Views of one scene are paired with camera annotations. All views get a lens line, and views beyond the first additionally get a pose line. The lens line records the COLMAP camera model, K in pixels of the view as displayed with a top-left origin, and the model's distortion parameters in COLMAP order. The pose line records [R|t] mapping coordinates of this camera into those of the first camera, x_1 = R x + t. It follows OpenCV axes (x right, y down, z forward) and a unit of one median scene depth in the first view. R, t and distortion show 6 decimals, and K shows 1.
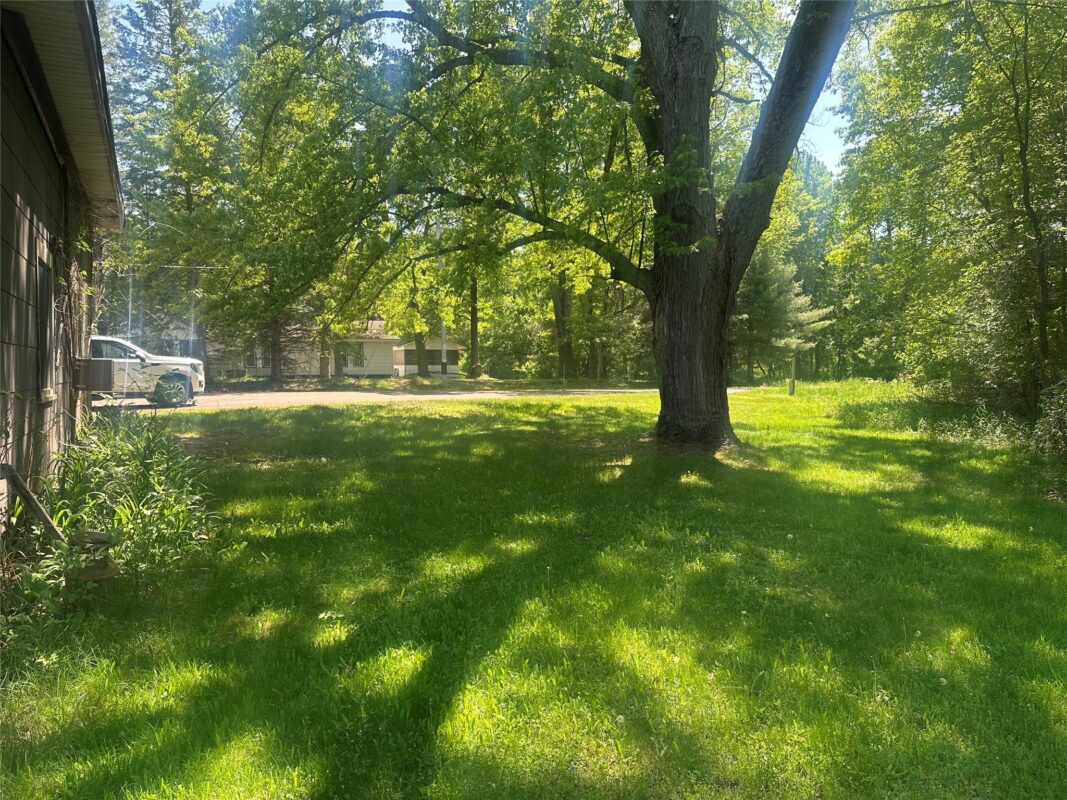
lens RADIAL K [[746.6, 0, 533.8], [0, 746.6, 398.6], [0, 0, 1]] dist [0.072172, -0.086143]
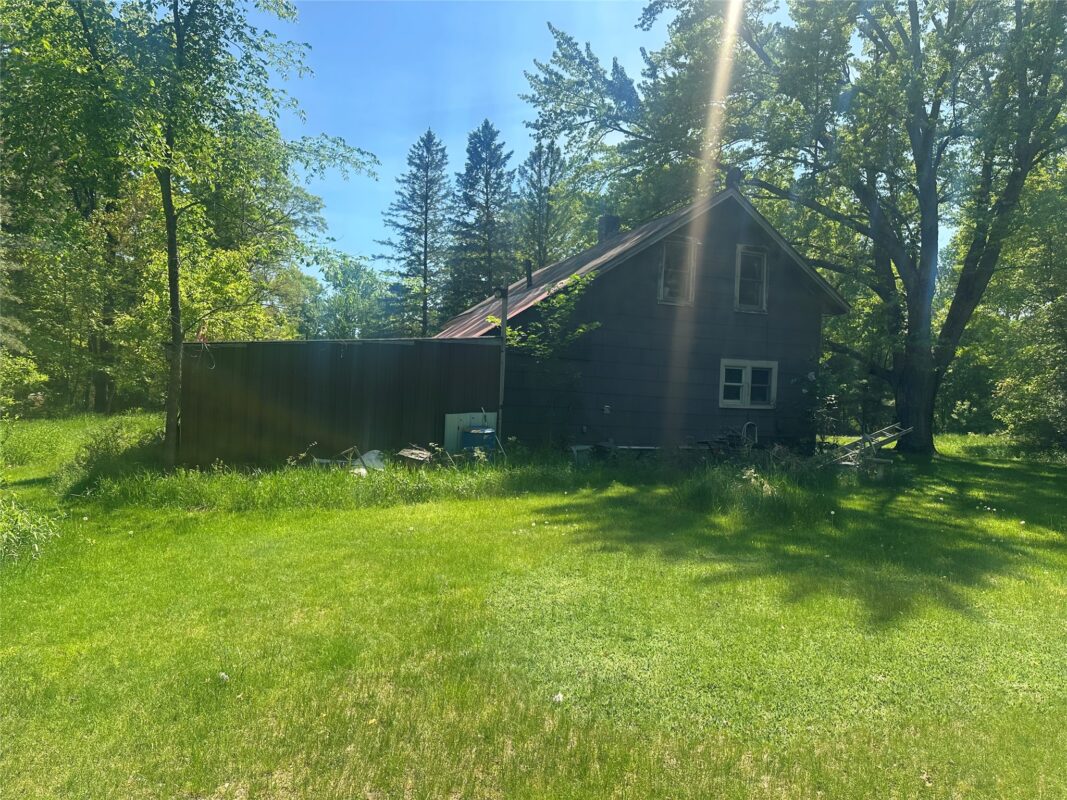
lens RADIAL K [[746.6, 0, 533.3], [0, 746.6, 401.4], [0, 0, 1]] dist [0.072172, -0.086143]
pose [[0.996667, 0.037324, -0.072540, -0.452064], [-0.041447, 0.997559, -0.056191, 0.048093], [0.070265, 0.059010, 0.995781, -0.770175]]
